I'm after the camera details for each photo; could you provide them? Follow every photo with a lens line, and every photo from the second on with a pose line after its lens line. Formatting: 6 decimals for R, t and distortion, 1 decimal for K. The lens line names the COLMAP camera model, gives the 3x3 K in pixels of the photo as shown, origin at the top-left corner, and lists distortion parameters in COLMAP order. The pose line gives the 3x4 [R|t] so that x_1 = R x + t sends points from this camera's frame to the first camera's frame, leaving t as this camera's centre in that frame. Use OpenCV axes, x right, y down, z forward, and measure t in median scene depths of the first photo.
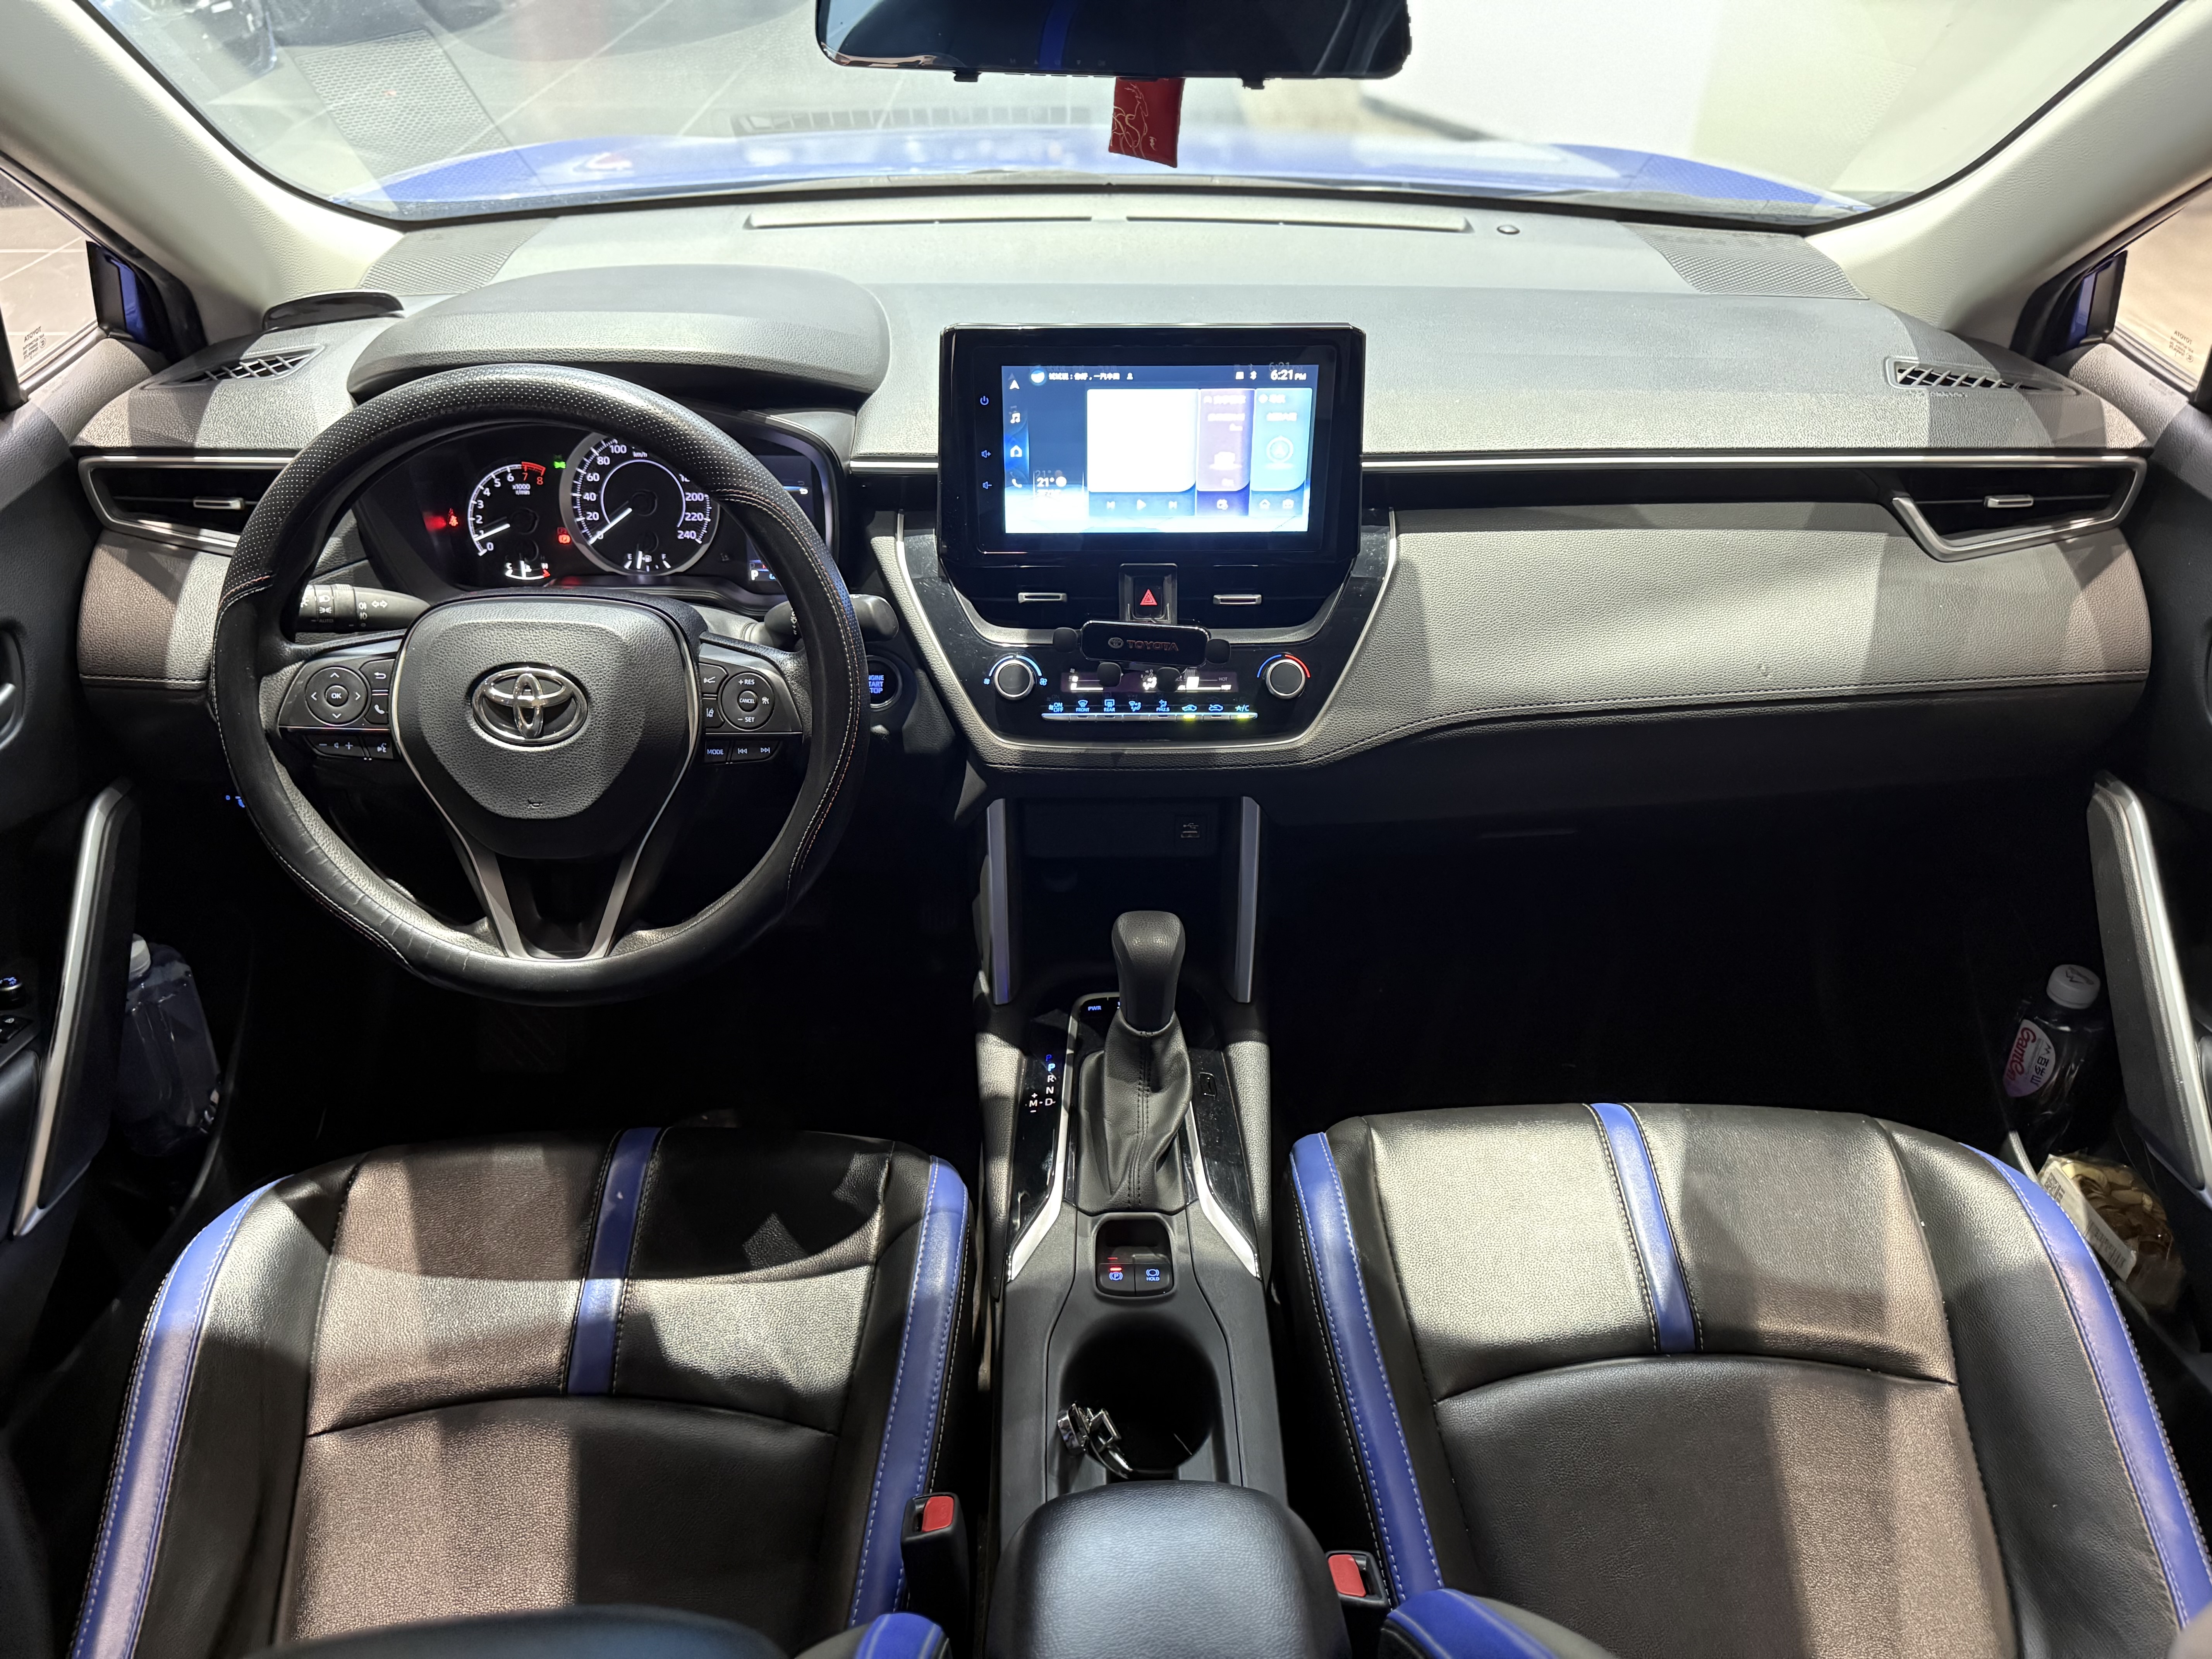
lens RADIAL K [[1580.6, 0, 1113.2], [0, 1580.6, 832.7], [0, 0, 1]] dist [0.064532, -0.096238]
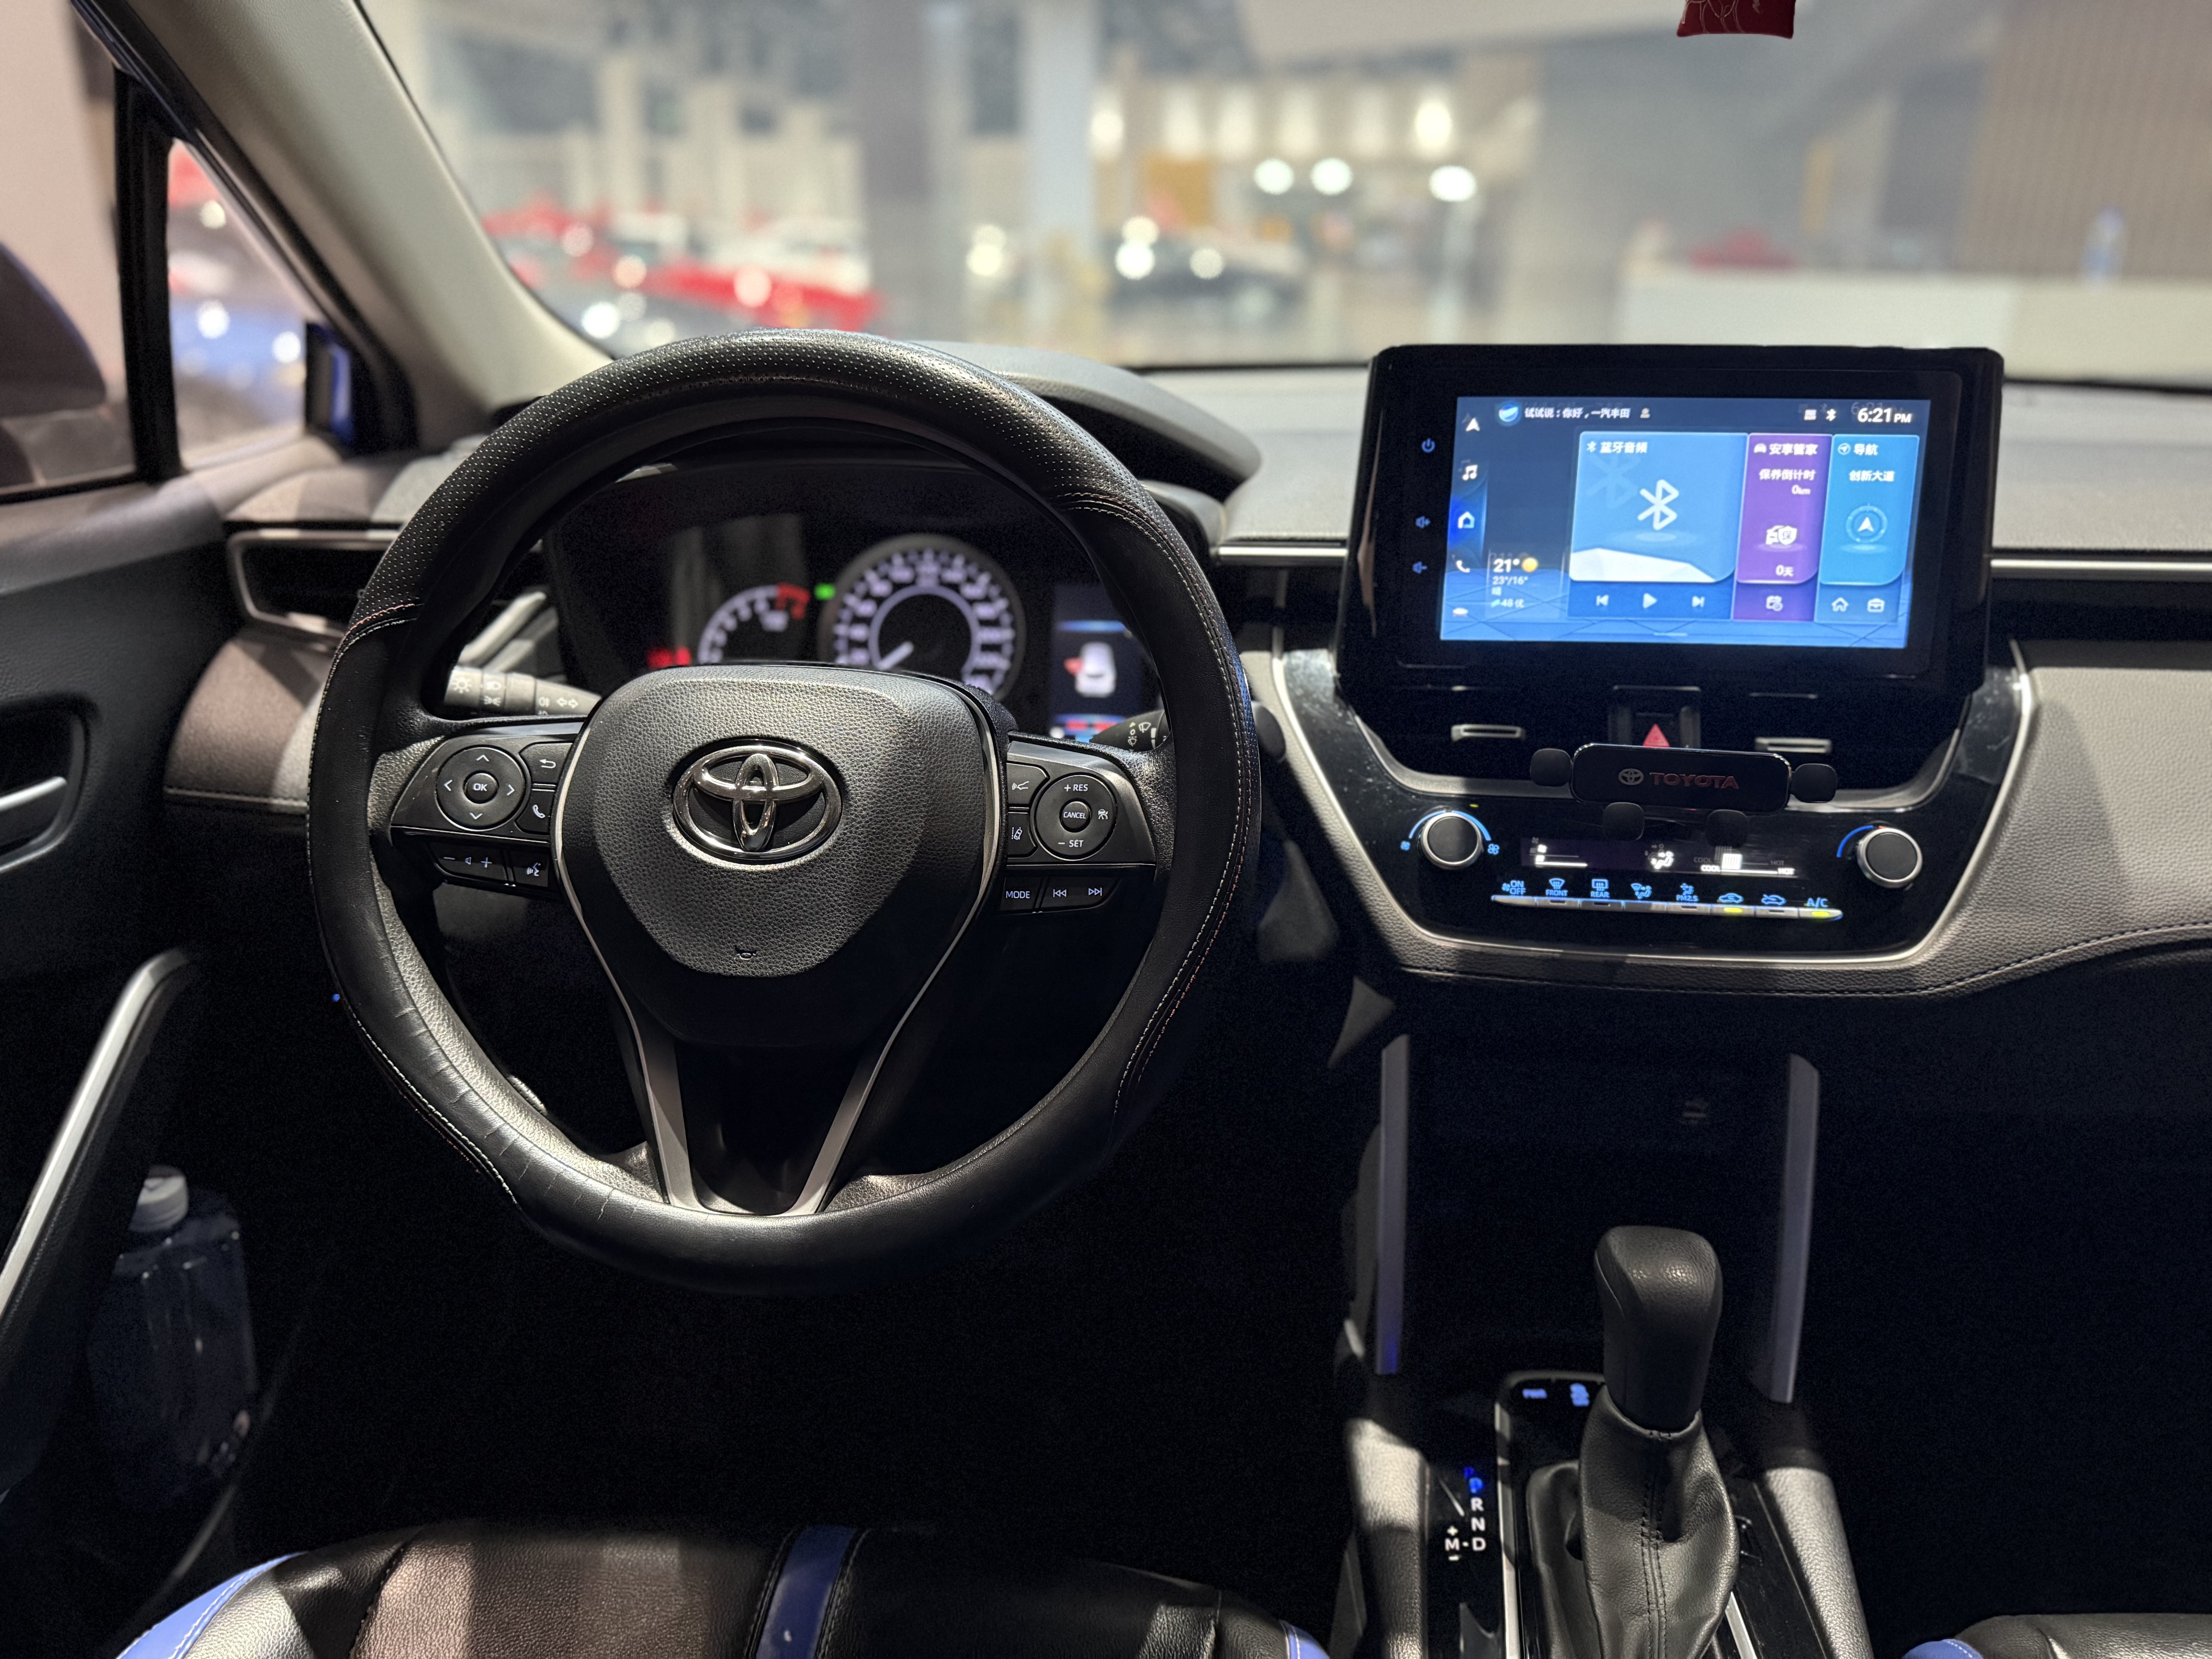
lens RADIAL K [[1580.6, 0, 1110.9], [0, 1580.6, 835.7], [0, 0, 1]] dist [0.064532, -0.096238]
pose [[0.991377, 0.035793, -0.126058, -0.119709], [-0.067869, 0.963146, -0.260278, 0.081647], [0.112096, 0.266589, 0.957269, 0.342497]]
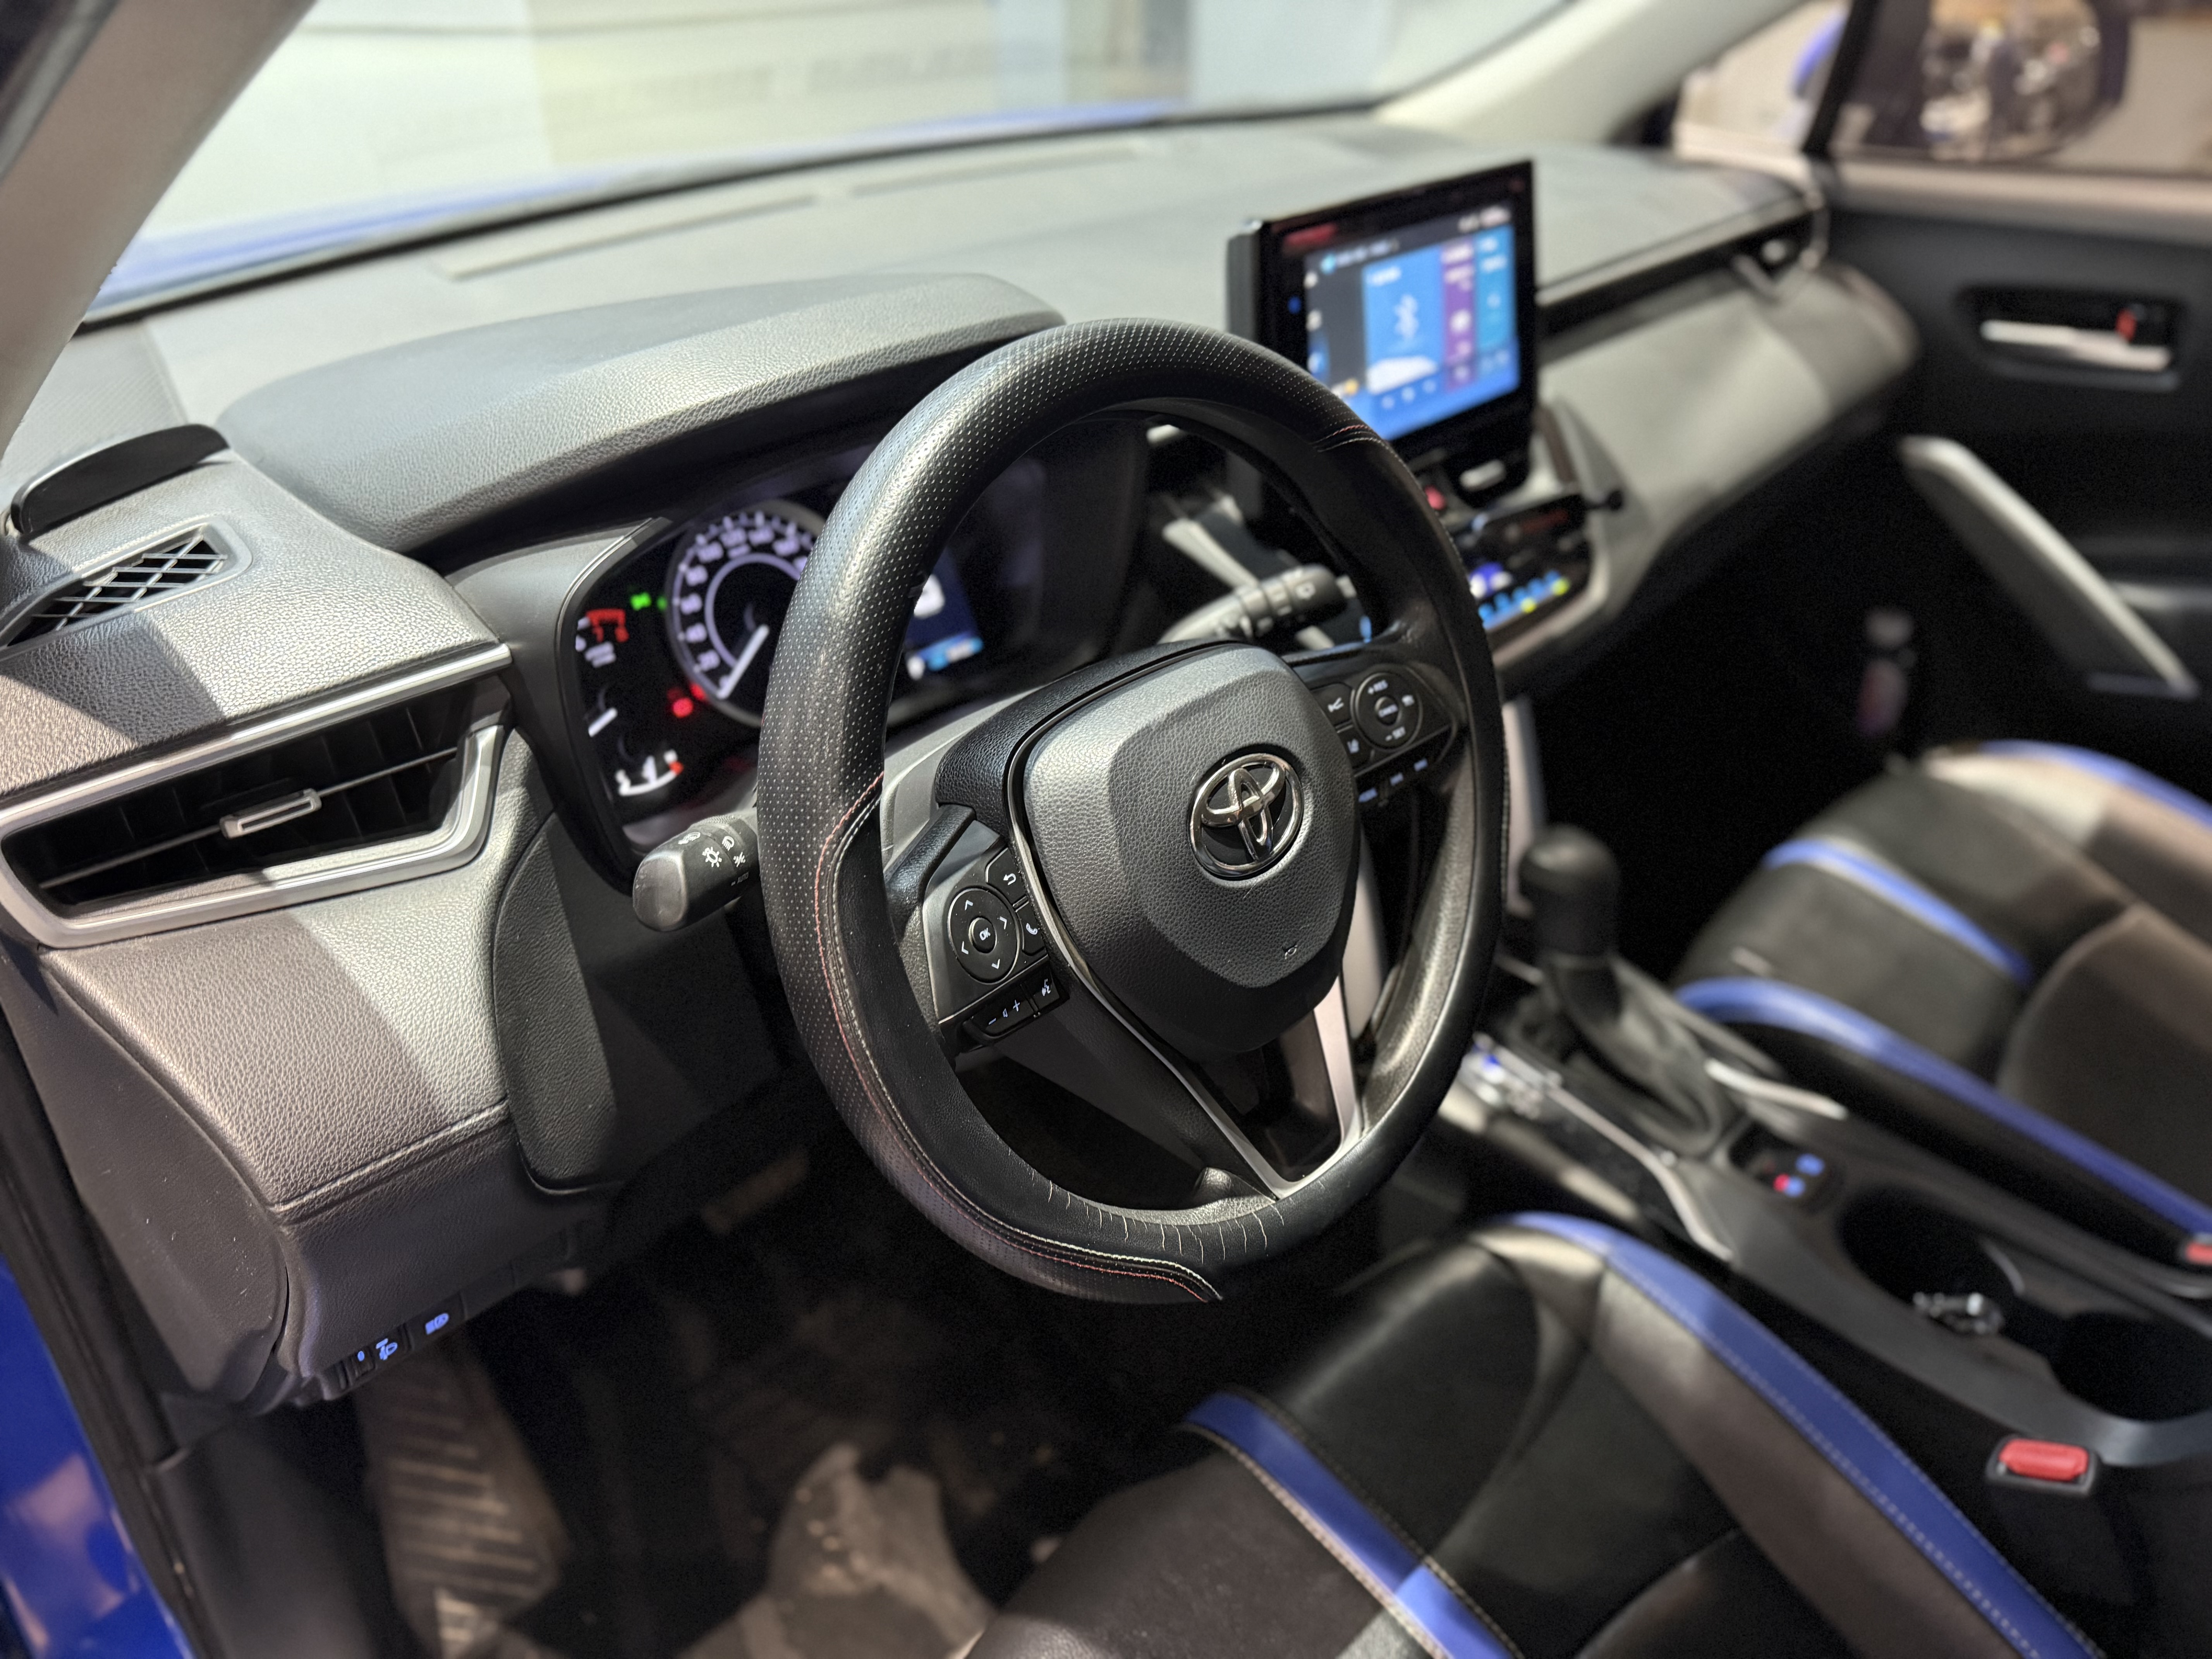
lens RADIAL K [[1580.6, 0, 1110.9], [0, 1580.6, 833.6], [0, 0, 1]] dist [0.064532, -0.096238]
pose [[0.703980, -0.386405, 0.595905, -0.697128], [0.427774, 0.900467, 0.078538, -0.127740], [-0.566941, 0.199624, 0.799205, 0.440857]]
